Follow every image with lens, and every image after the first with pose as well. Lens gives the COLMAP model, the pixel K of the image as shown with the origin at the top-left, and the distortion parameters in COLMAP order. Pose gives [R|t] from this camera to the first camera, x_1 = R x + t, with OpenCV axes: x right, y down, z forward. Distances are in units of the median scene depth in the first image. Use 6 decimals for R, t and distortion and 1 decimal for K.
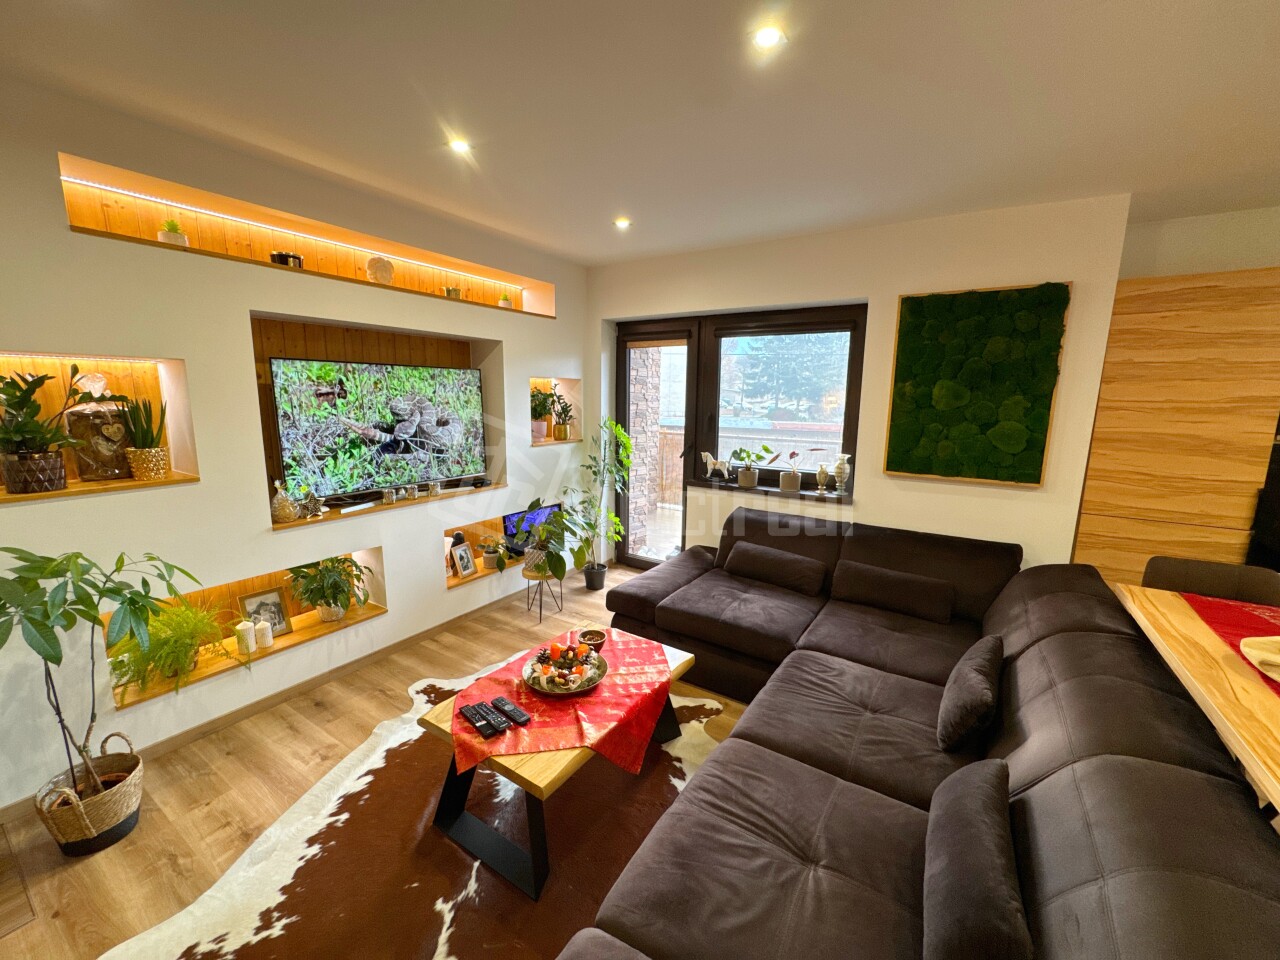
lens RADIAL K [[510.6, 0, 639.0], [0, 510.6, 479.2], [0, 0, 1]] dist [-0.004061, 0.000310]
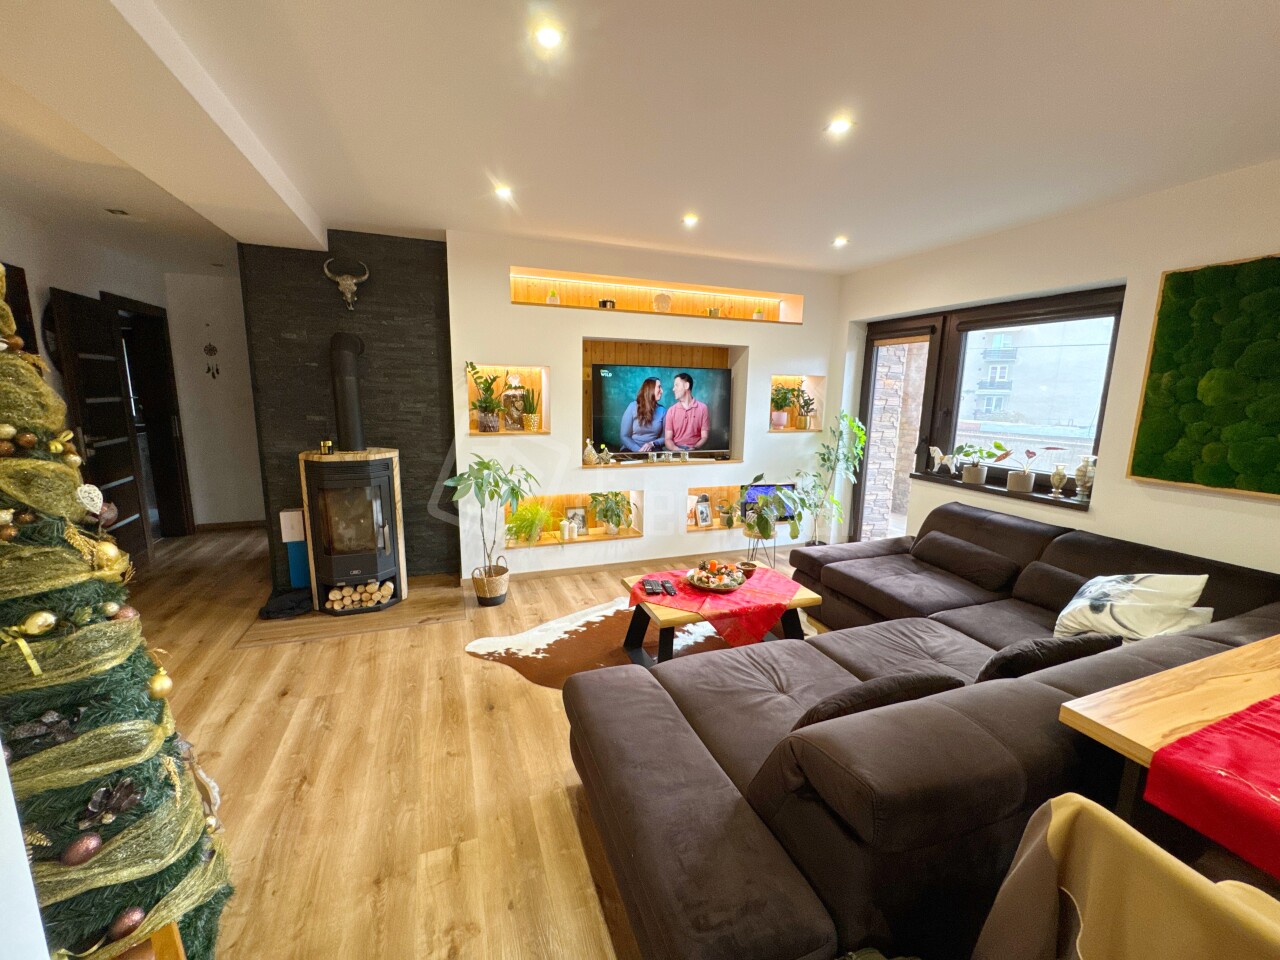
lens RADIAL K [[510.6, 0, 639.8], [0, 510.6, 478.1], [0, 0, 1]] dist [-0.004061, 0.000310]
pose [[0.806180, 0.101832, -0.582841, 0.364676], [-0.105115, 0.994058, 0.028284, 0.059167], [0.582258, 0.038463, 0.812094, -0.216266]]
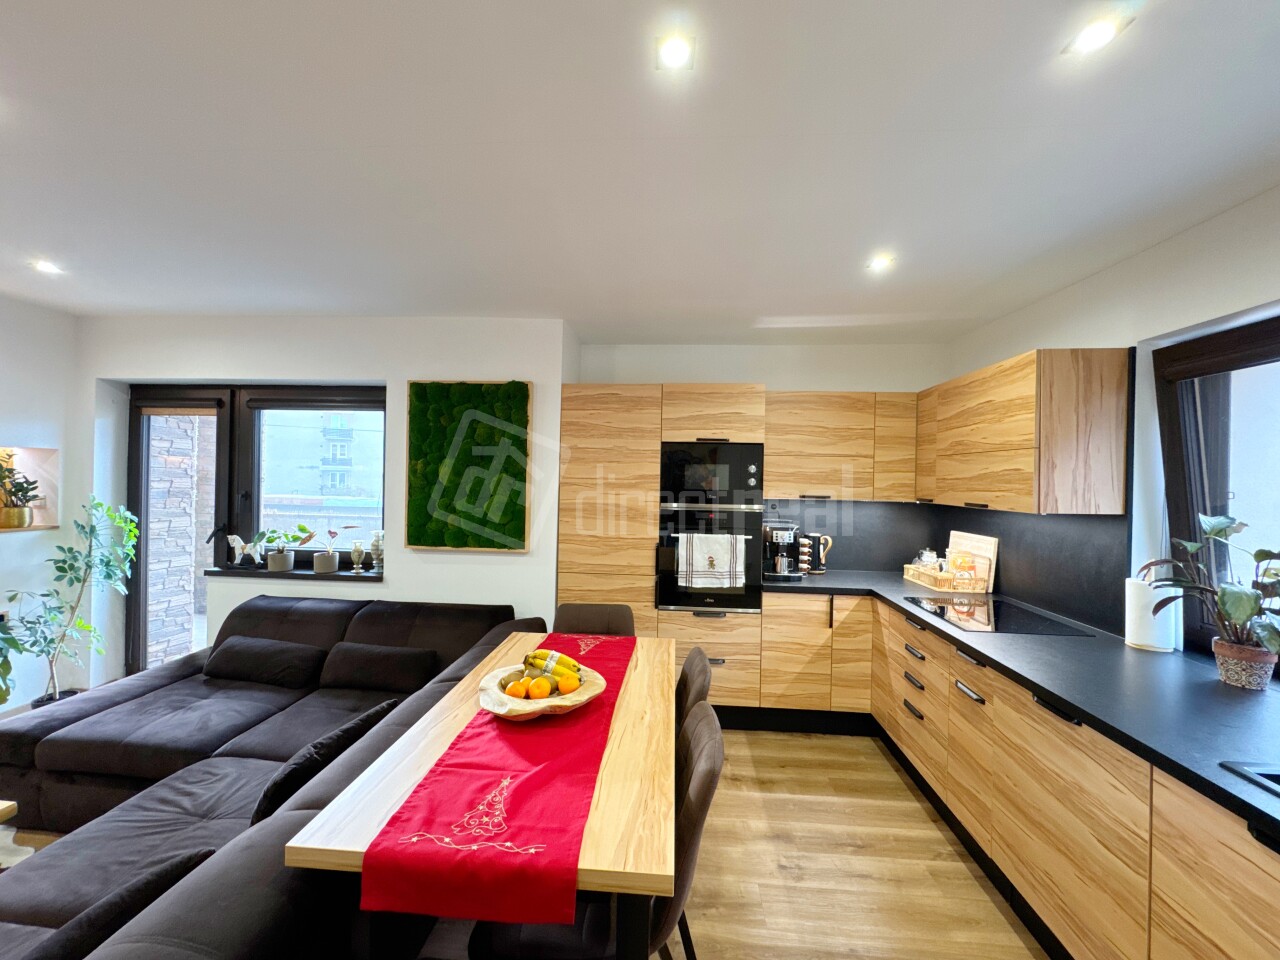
lens RADIAL K [[510.6, 0, 638.0], [0, 510.6, 479.7], [0, 0, 1]] dist [-0.004061, 0.000310]
pose [[0.878821, 0.004524, 0.477131, 0.463337], [0.069151, 0.988191, -0.136738, 0.029304], [-0.472115, 0.153163, 0.868130, -0.142972]]
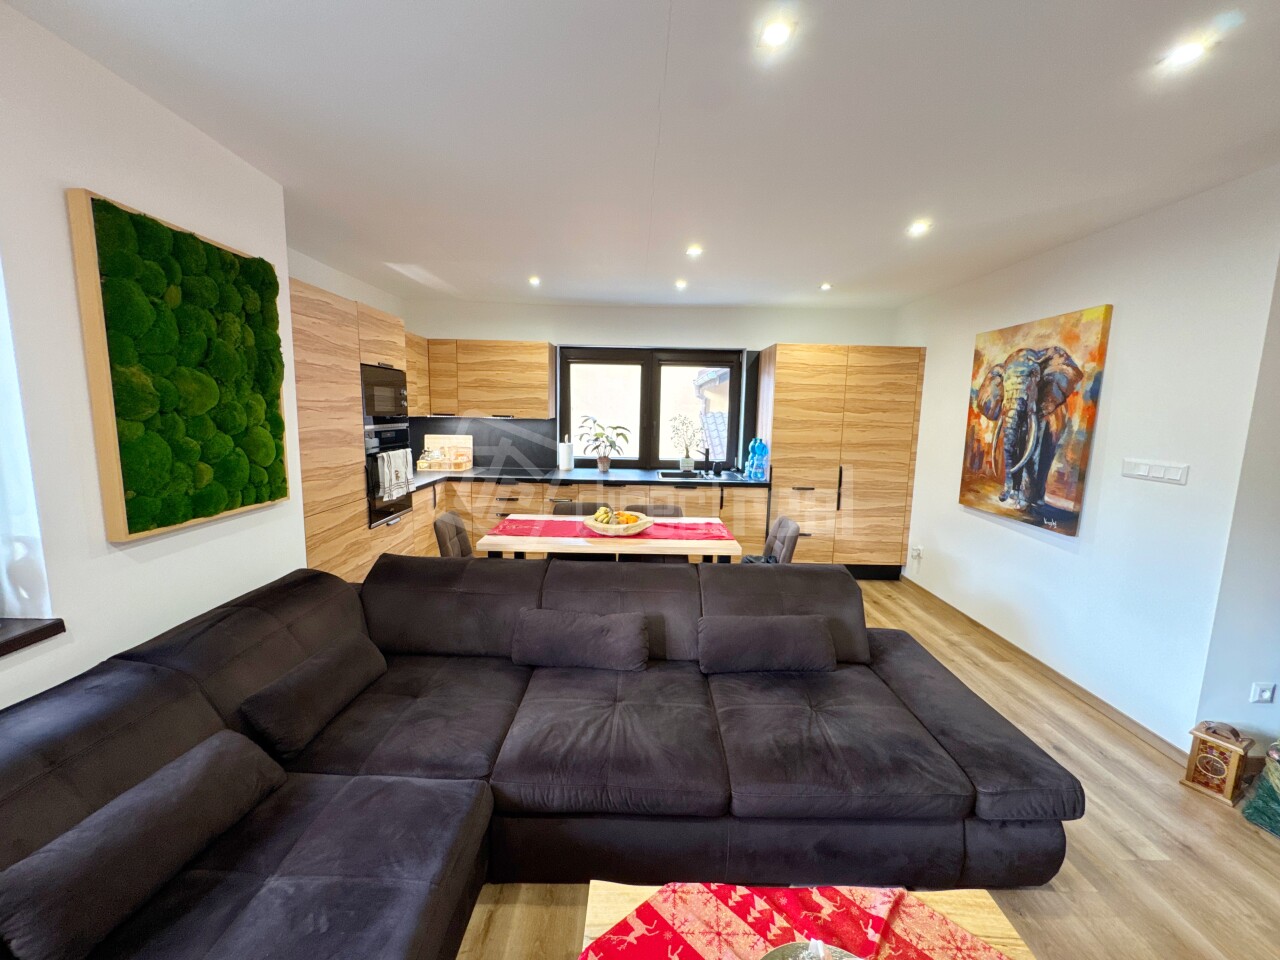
lens RADIAL K [[510.6, 0, 637.0], [0, 510.6, 481.5], [0, 0, 1]] dist [-0.004061, 0.000310]
pose [[-0.540762, -0.140349, 0.829385, -0.254857], [0.110641, 0.965549, 0.235528, -0.154703], [-0.833868, 0.219128, -0.506604, 0.941686]]
